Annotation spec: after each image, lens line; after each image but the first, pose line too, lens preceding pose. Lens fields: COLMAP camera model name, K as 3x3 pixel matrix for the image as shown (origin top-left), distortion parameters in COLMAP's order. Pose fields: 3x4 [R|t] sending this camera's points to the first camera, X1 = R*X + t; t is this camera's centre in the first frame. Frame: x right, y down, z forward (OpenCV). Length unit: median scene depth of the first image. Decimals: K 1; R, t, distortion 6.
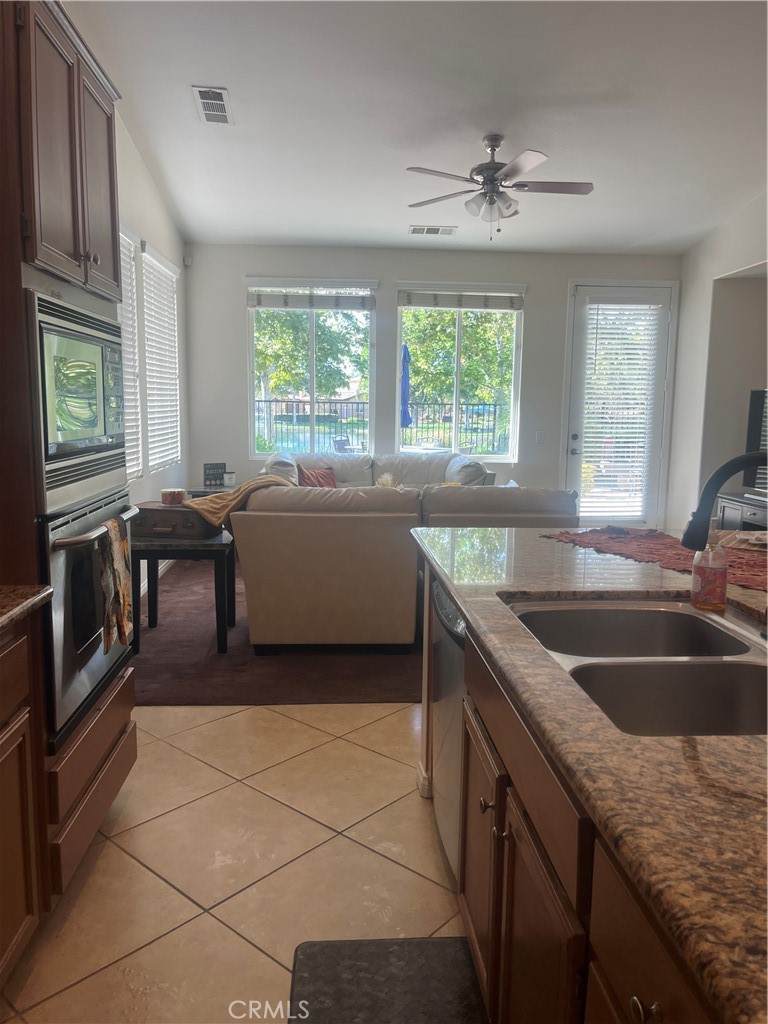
lens RADIAL K [[782.2, 0, 384.0], [0, 782.2, 512.0], [0, 0, 1]] dist [0.097063, -0.129217]
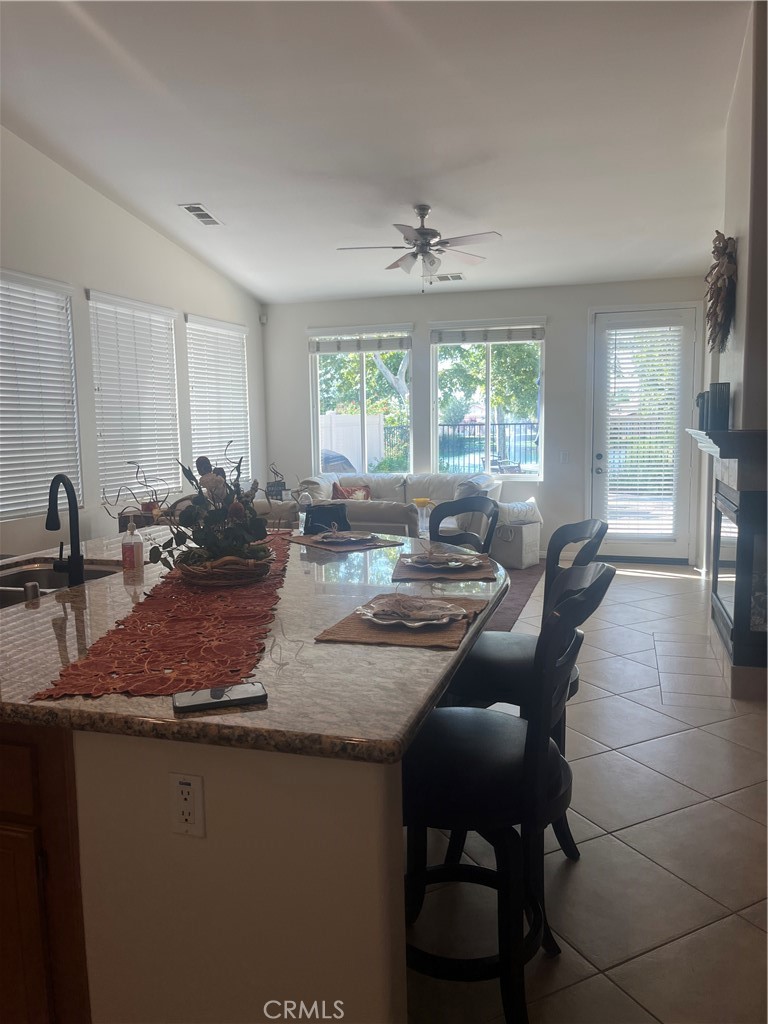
lens RADIAL K [[782.2, 0, 384.0], [0, 782.2, 512.0], [0, 0, 1]] dist [0.097063, -0.129217]
pose [[0.932048, 0.013469, -0.362084, 0.374535], [-0.021942, 0.999573, -0.019298, 0.004831], [0.361669, 0.025931, 0.931946, -0.079010]]
